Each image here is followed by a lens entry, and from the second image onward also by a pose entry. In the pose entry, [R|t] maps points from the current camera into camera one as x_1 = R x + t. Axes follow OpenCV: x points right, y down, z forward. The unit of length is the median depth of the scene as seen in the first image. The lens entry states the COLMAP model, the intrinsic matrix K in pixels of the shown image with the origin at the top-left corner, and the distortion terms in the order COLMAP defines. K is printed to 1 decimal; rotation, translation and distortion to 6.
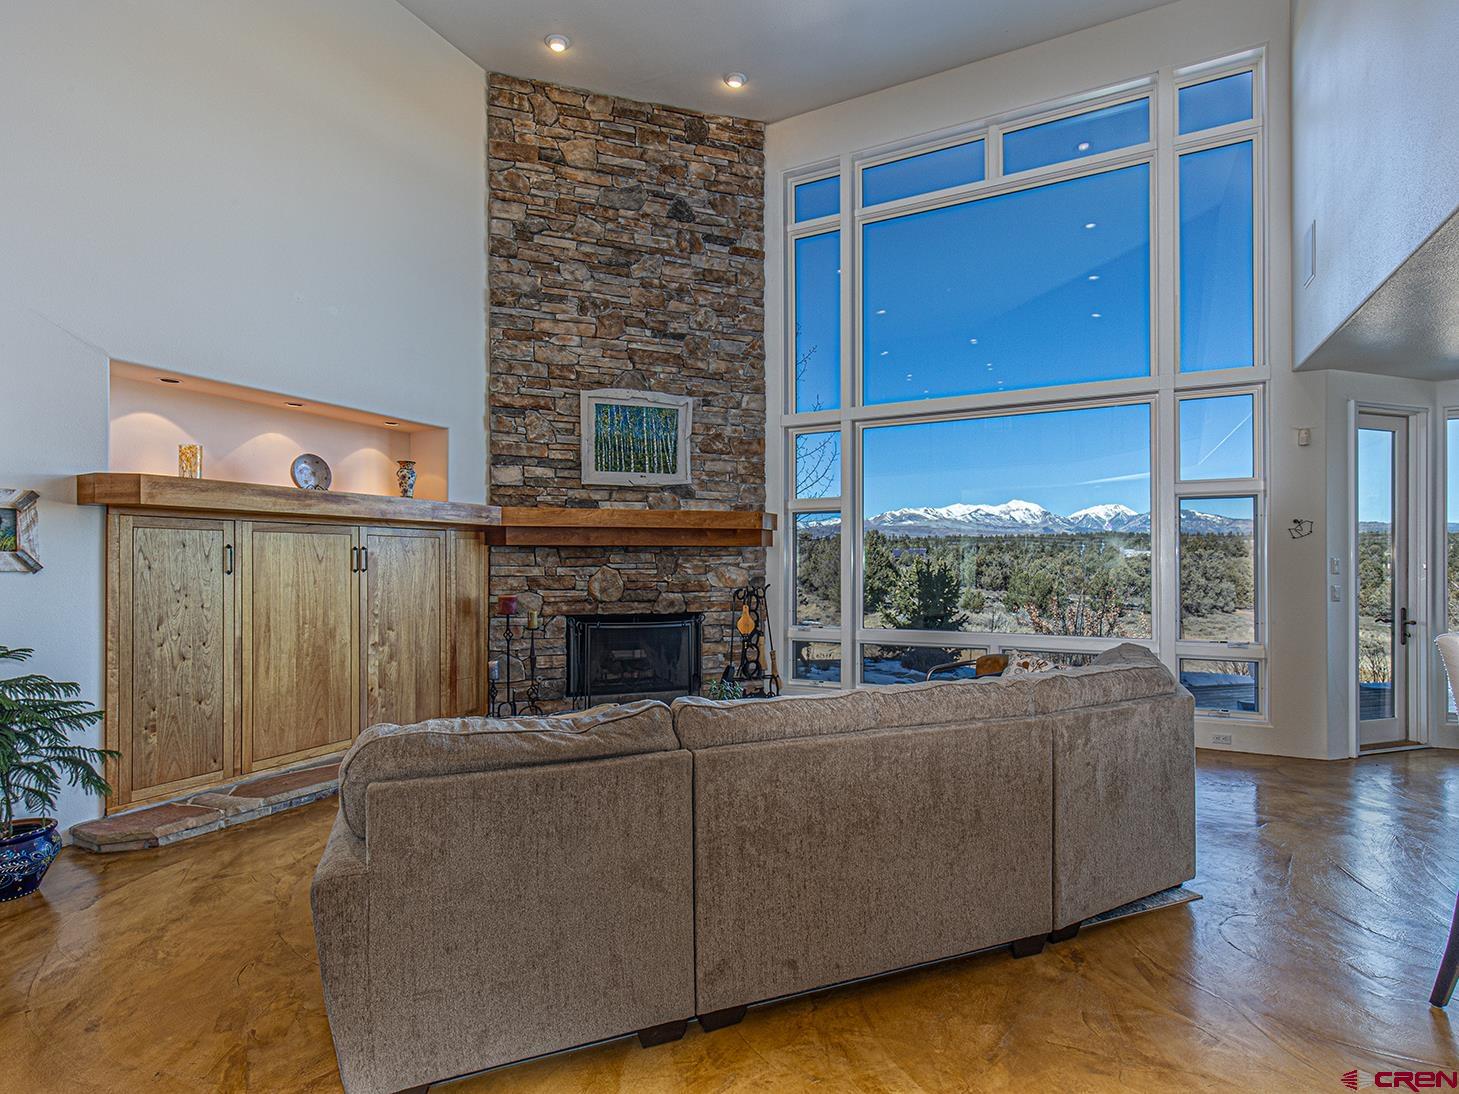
lens RADIAL K [[742.8, 0, 736.0], [0, 742.8, 555.0], [0, 0, 1]] dist [0.000784, 0.000166]
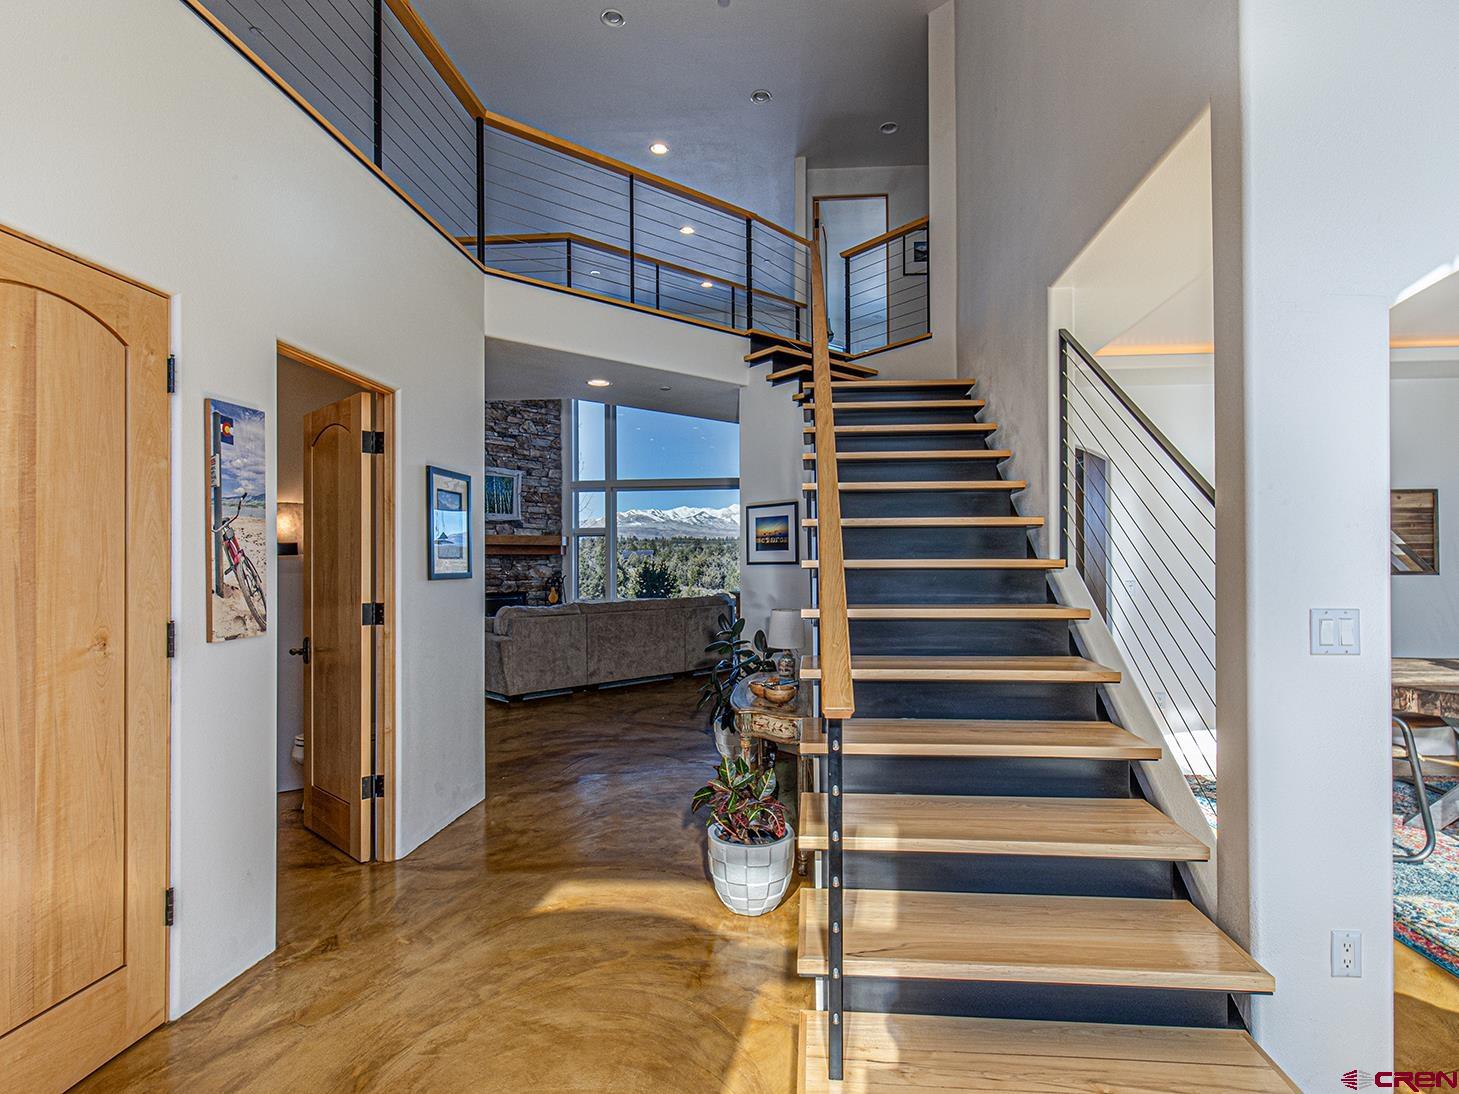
lens RADIAL K [[742.8, 0, 736.0], [0, 742.8, 555.0], [0, 0, 1]] dist [0.000784, 0.000166]
pose [[0.935432, -0.001177, 0.353505, -0.204046], [0.001927, 0.999997, -0.001770, -0.006674], [-0.353501, 0.002337, 0.935431, -0.834664]]
